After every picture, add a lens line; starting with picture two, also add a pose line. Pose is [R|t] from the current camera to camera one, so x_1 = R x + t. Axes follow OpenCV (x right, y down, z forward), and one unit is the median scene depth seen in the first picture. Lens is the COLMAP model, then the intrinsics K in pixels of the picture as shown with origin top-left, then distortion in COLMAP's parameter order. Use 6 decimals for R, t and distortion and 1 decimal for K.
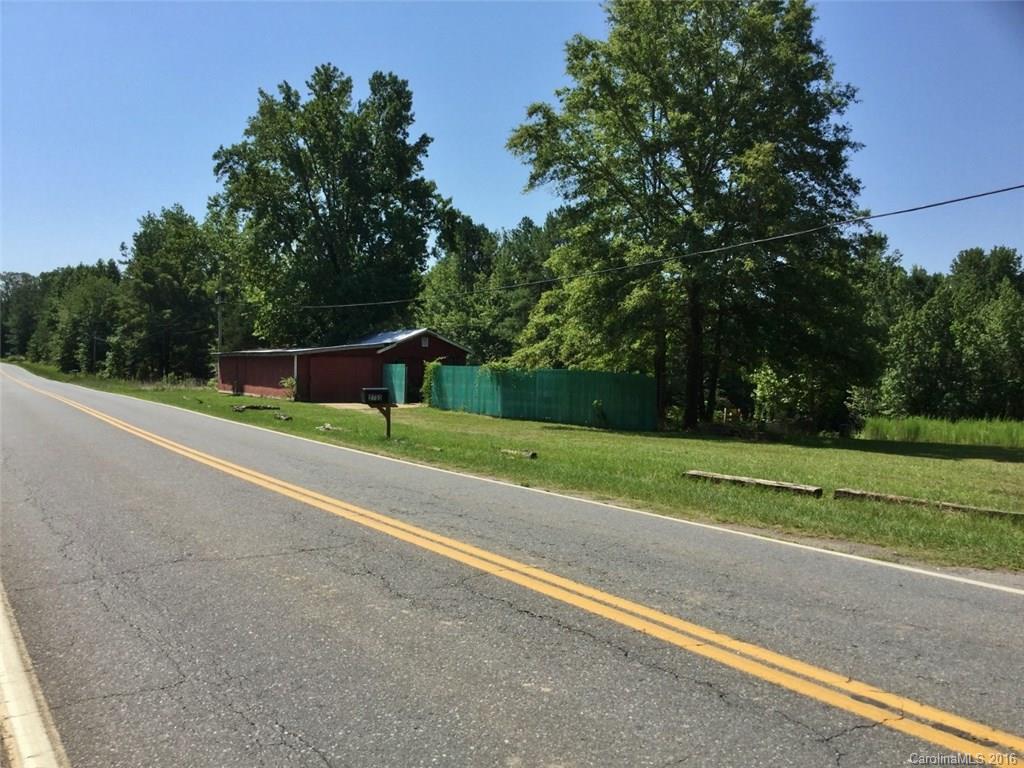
lens RADIAL K [[924.7, 0, 508.8], [0, 924.7, 381.4], [0, 0, 1]] dist [0.108952, -0.198230]
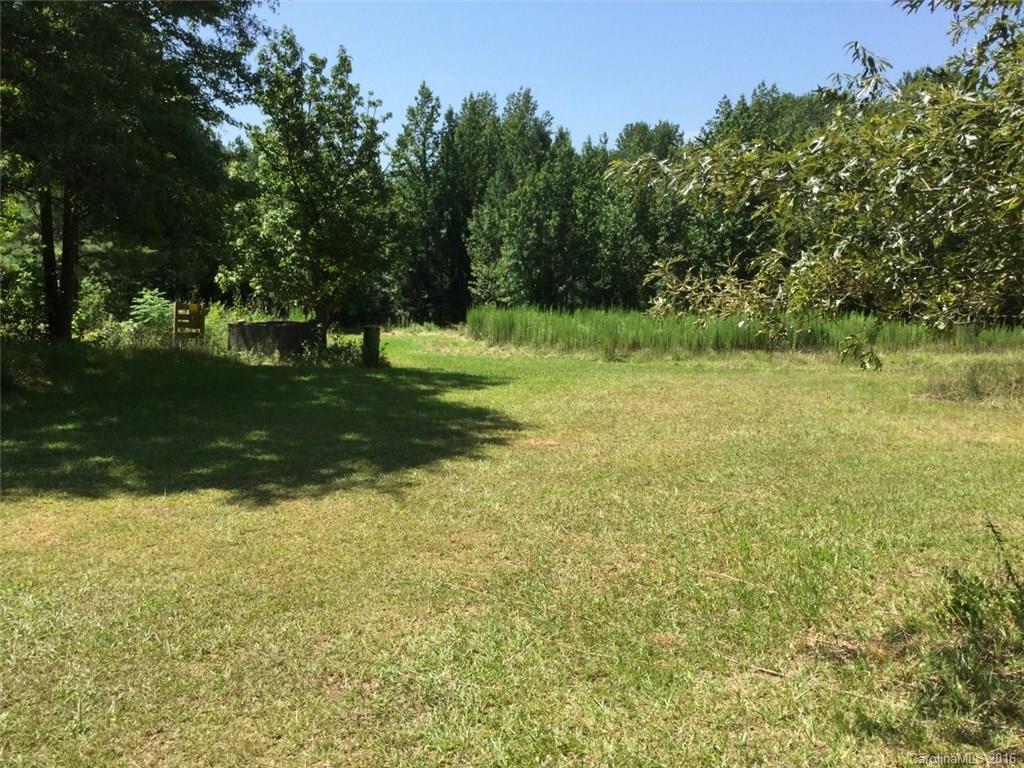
lens RADIAL K [[924.7, 0, 511.5], [0, 924.7, 380.8], [0, 0, 1]] dist [0.108952, -0.198230]
pose [[0.954011, -0.036184, 0.297580, 0.154647], [-0.001898, 0.991939, 0.126699, 0.000448], [-0.299766, -0.121437, 0.946252, 0.205190]]
